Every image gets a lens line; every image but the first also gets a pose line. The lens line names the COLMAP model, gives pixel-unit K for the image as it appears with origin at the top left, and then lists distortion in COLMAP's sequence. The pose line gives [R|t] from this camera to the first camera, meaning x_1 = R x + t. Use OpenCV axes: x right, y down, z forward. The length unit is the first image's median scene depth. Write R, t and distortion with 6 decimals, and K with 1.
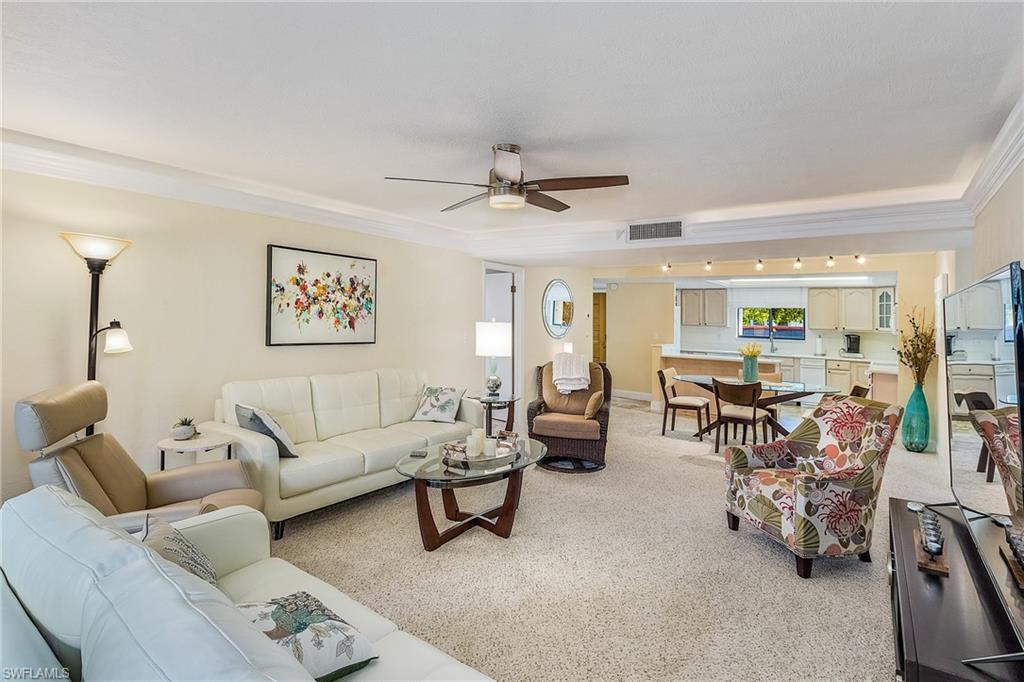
lens RADIAL K [[505.0, 0, 508.9], [0, 505.0, 334.5], [0, 0, 1]] dist [0.000086, 0.000176]
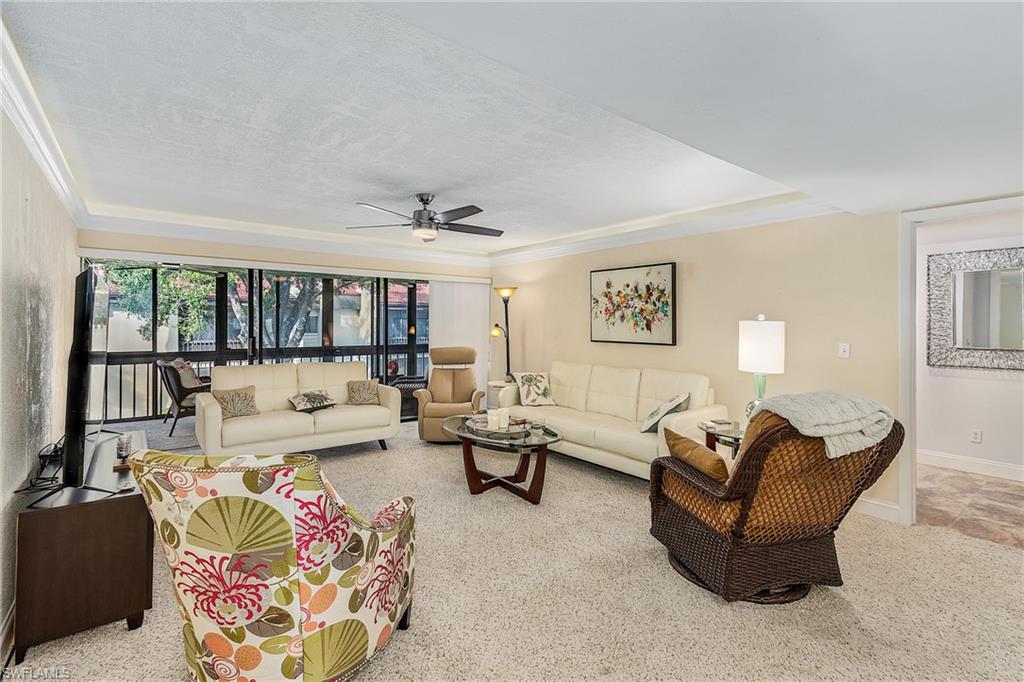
lens RADIAL K [[467.3, 0, 507.9], [0, 467.3, 335.7], [0, 0, 1]] dist [-0.003739, -0.000751]
pose [[-0.258101, -0.004611, -0.966107, 0.775660], [-0.040213, 0.999173, 0.005975, 0.006639], [0.965281, 0.040392, -0.258073, 0.991800]]
